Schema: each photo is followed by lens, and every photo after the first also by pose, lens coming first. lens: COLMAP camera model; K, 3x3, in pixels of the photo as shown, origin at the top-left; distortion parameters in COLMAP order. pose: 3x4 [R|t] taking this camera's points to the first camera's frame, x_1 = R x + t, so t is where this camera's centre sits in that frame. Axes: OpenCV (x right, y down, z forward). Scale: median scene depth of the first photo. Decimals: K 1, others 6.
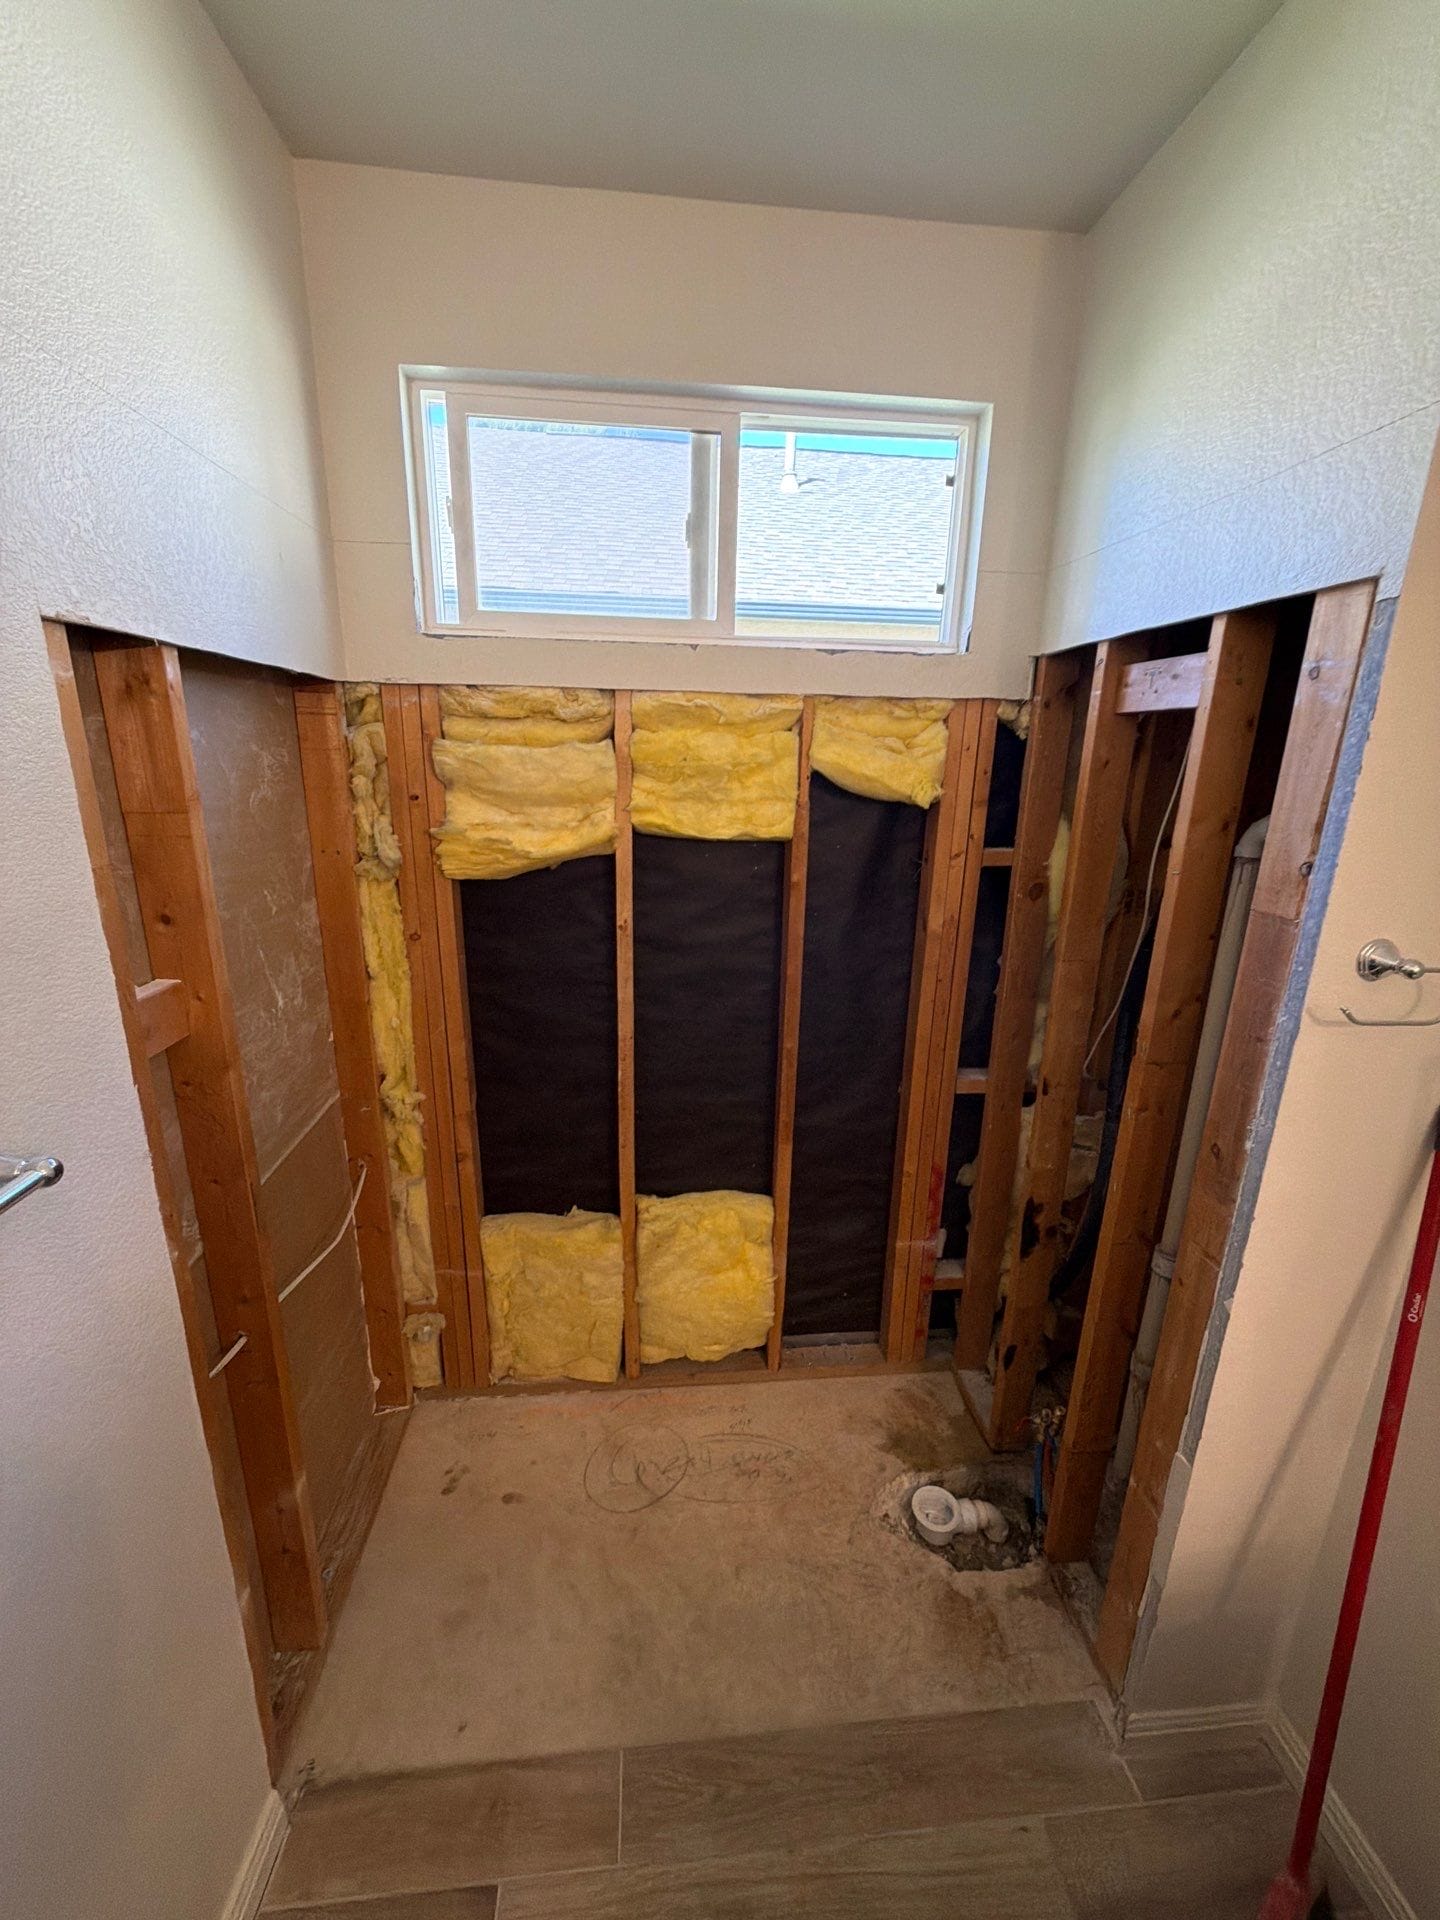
lens RADIAL K [[764.2, 0, 726.7], [0, 764.2, 964.0], [0, 0, 1]] dist [-0.001670, 0.000391]
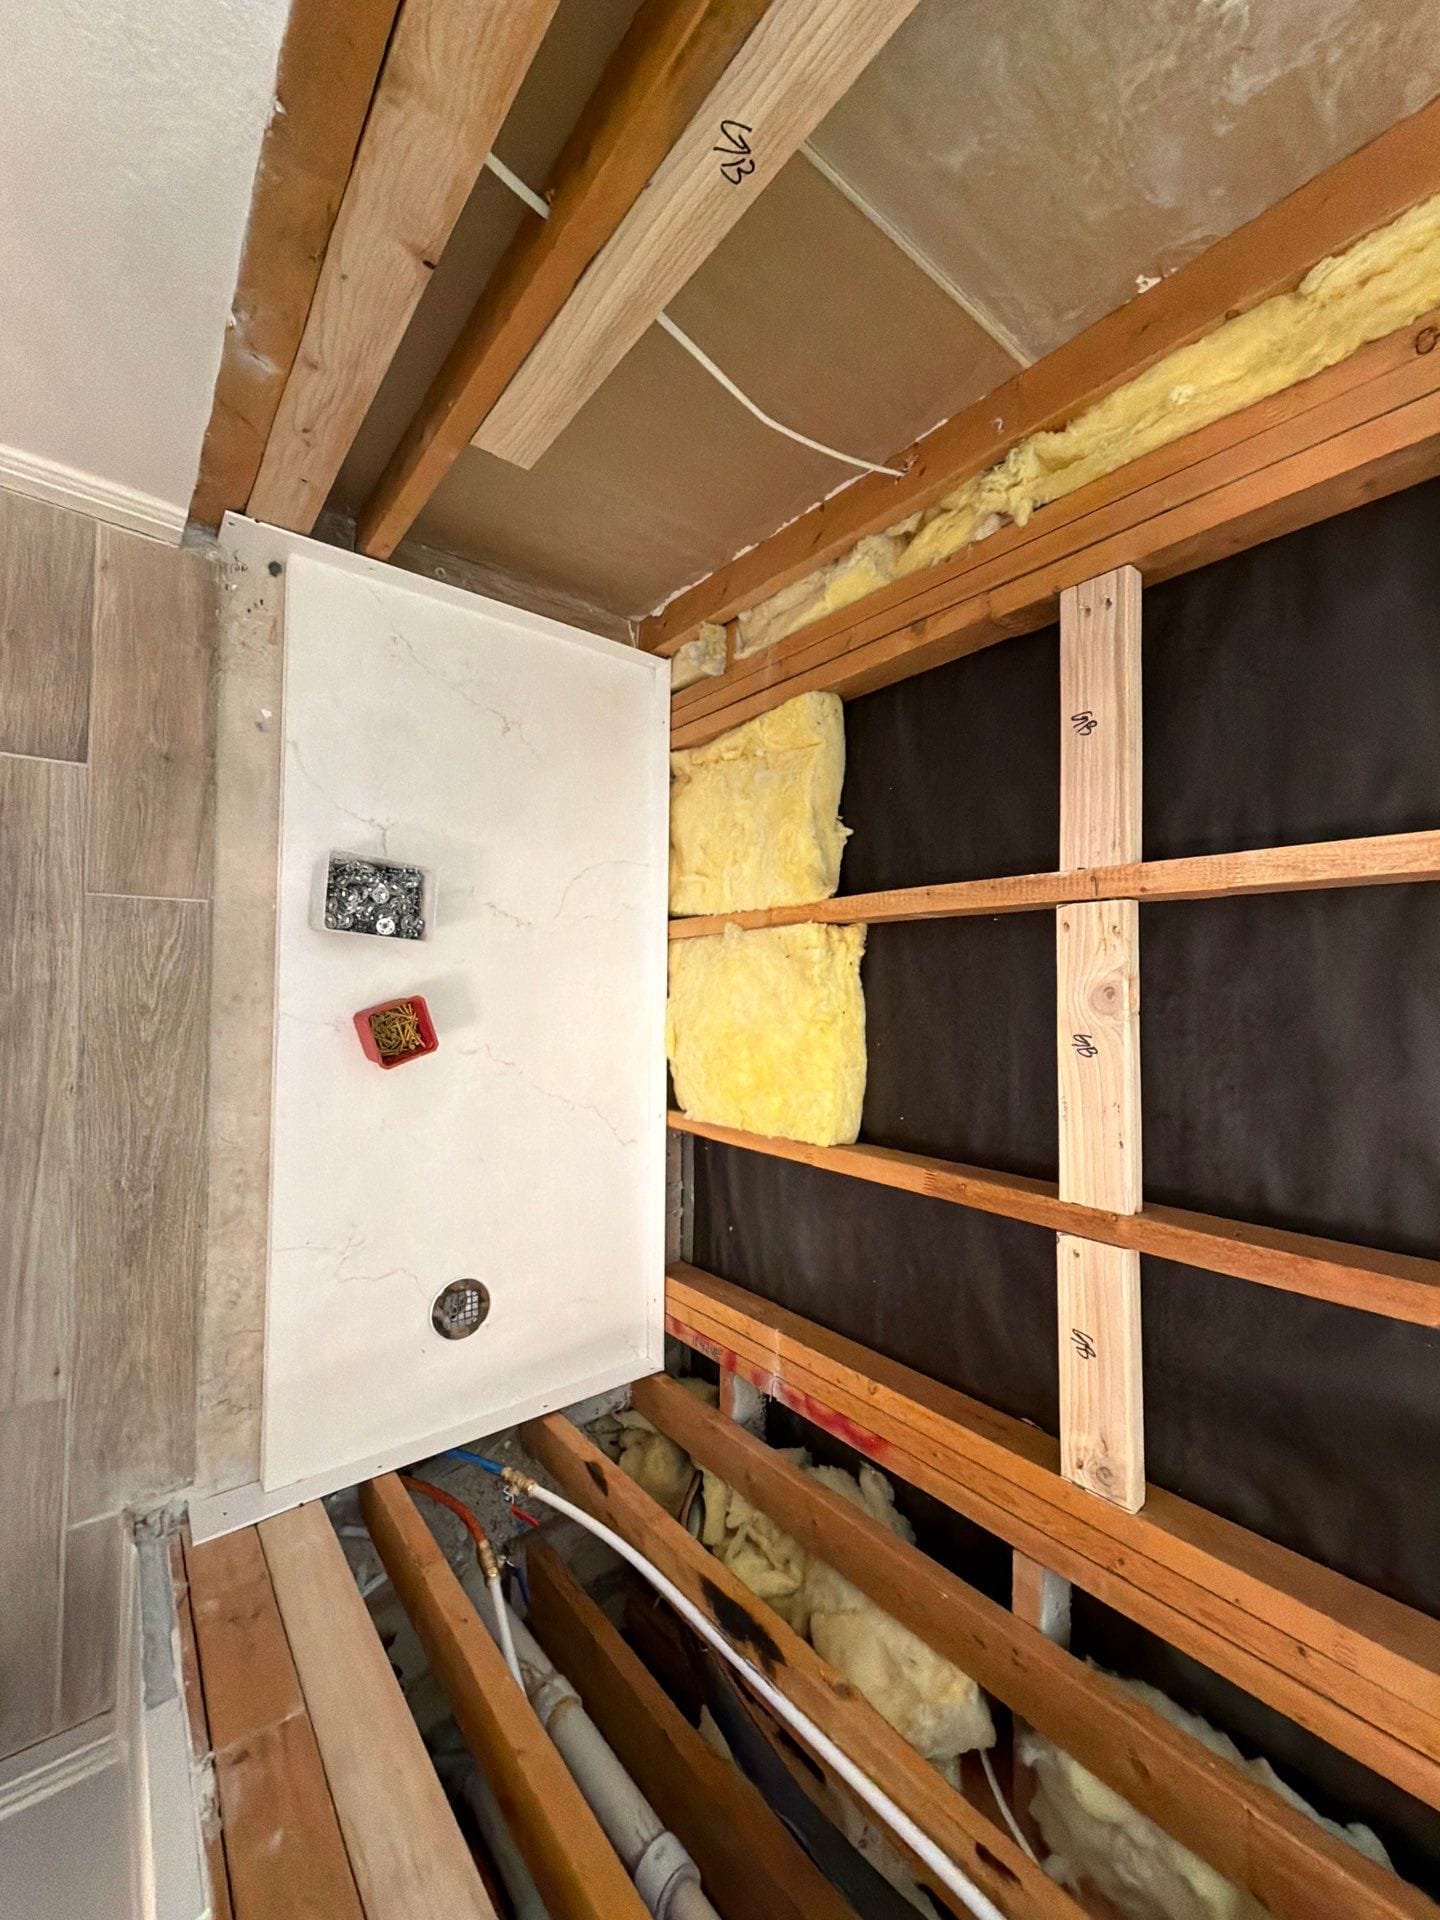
lens RADIAL K [[764.2, 0, 723.8], [0, 764.2, 957.6], [0, 0, 1]] dist [-0.001670, 0.000391]
pose [[-0.072191, 0.990282, -0.118867, -0.009125], [-0.819170, 0.009120, 0.573478, 0.040416], [0.568990, 0.138772, 0.810551, 0.499891]]
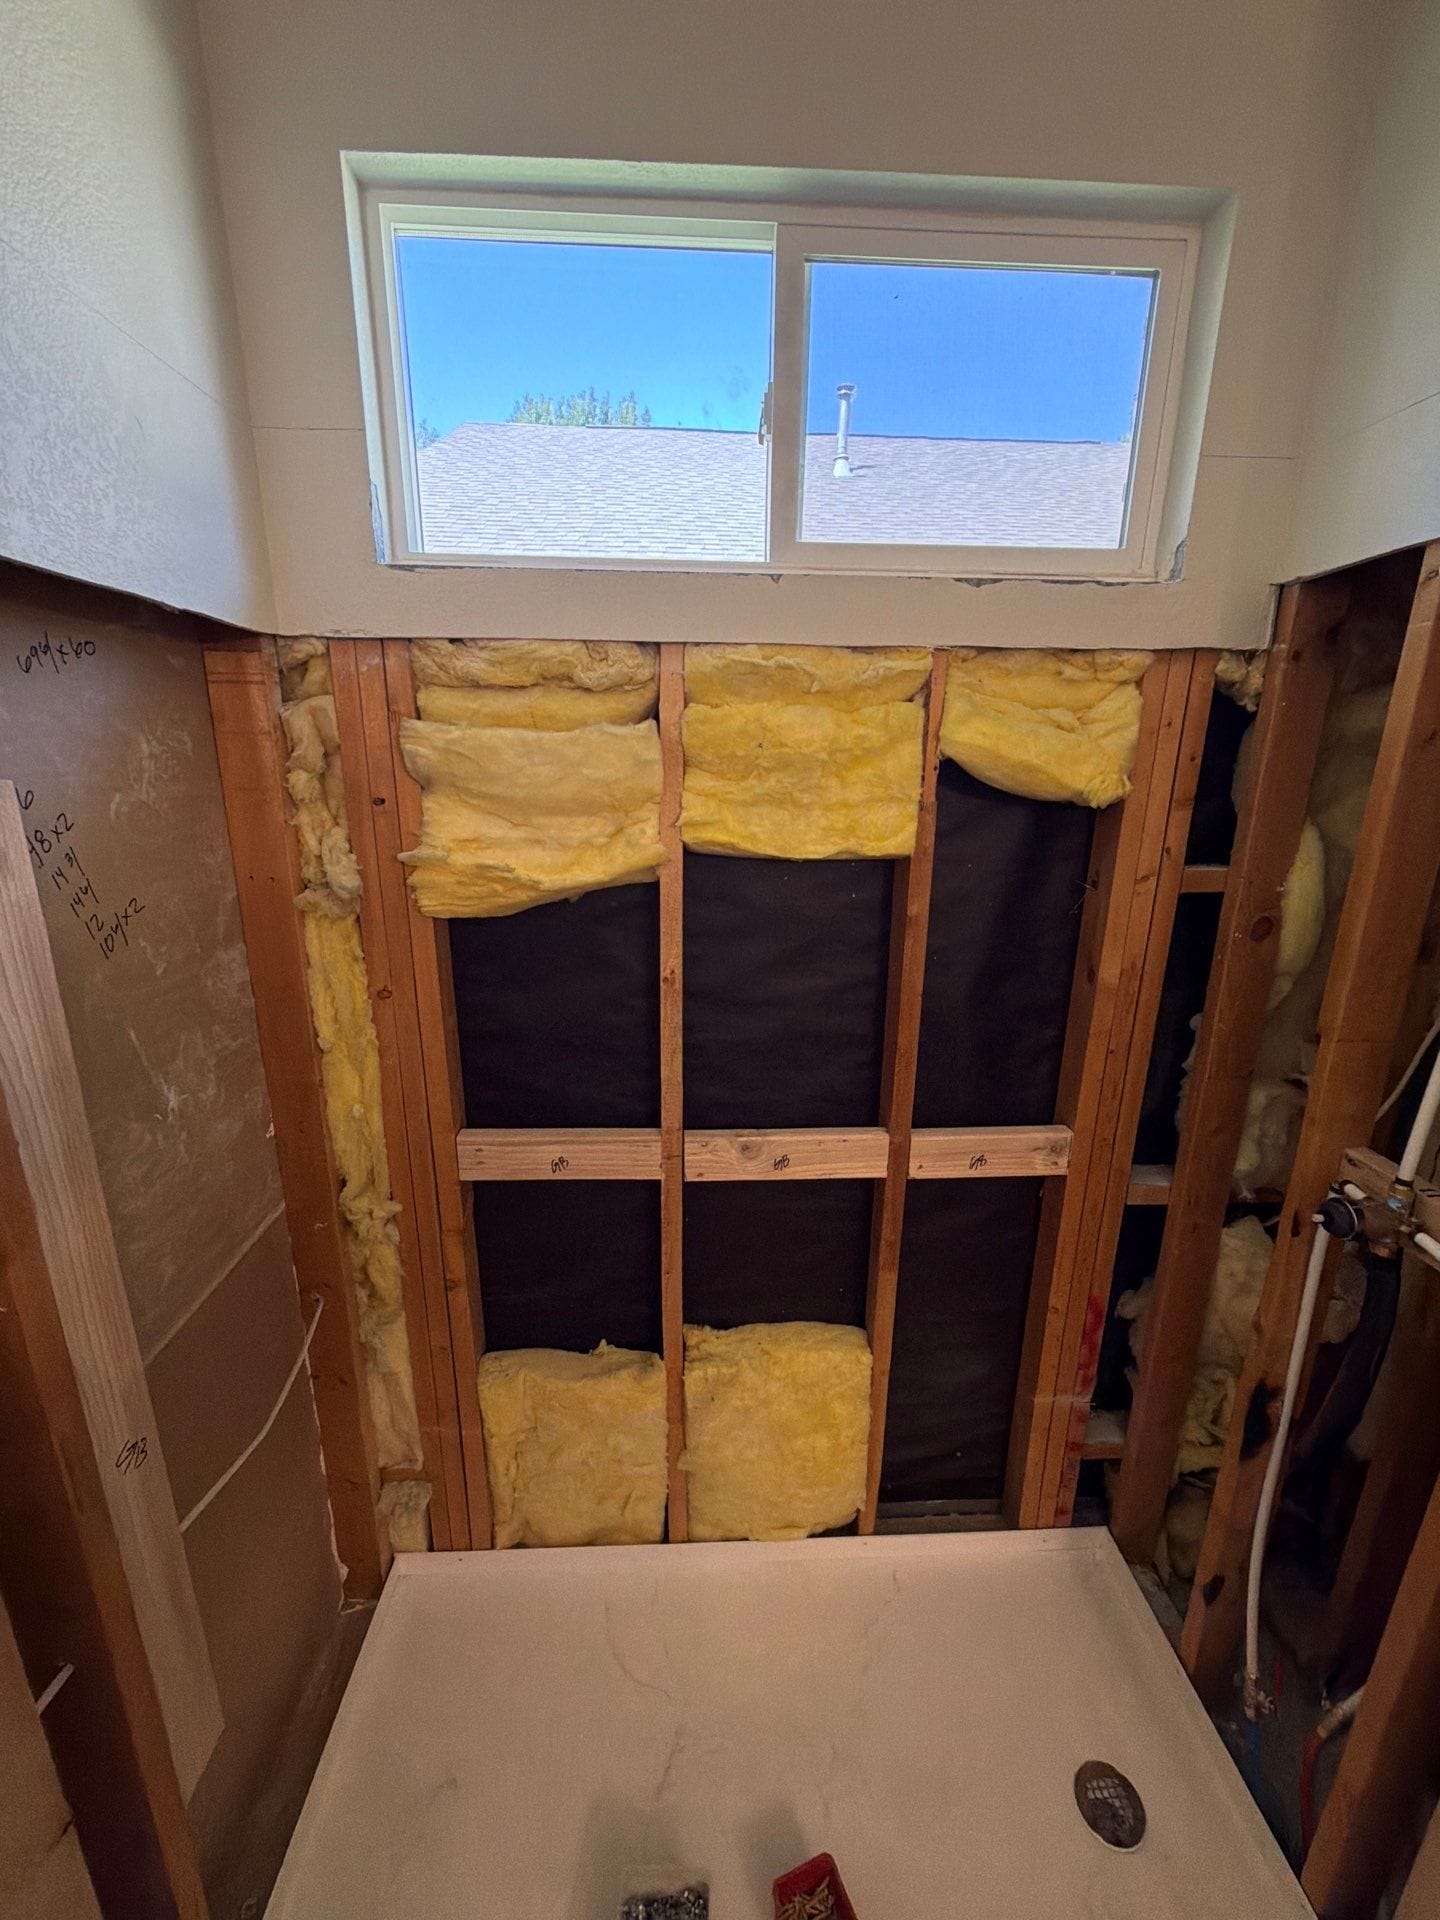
lens RADIAL K [[764.2, 0, 723.3], [0, 764.2, 960.1], [0, 0, 1]] dist [-0.001670, 0.000391]
pose [[0.998409, 0.003026, -0.056299, -0.046105], [-0.003637, 0.999935, -0.010769, -0.059960], [0.056263, 0.010957, 0.998356, 0.291628]]
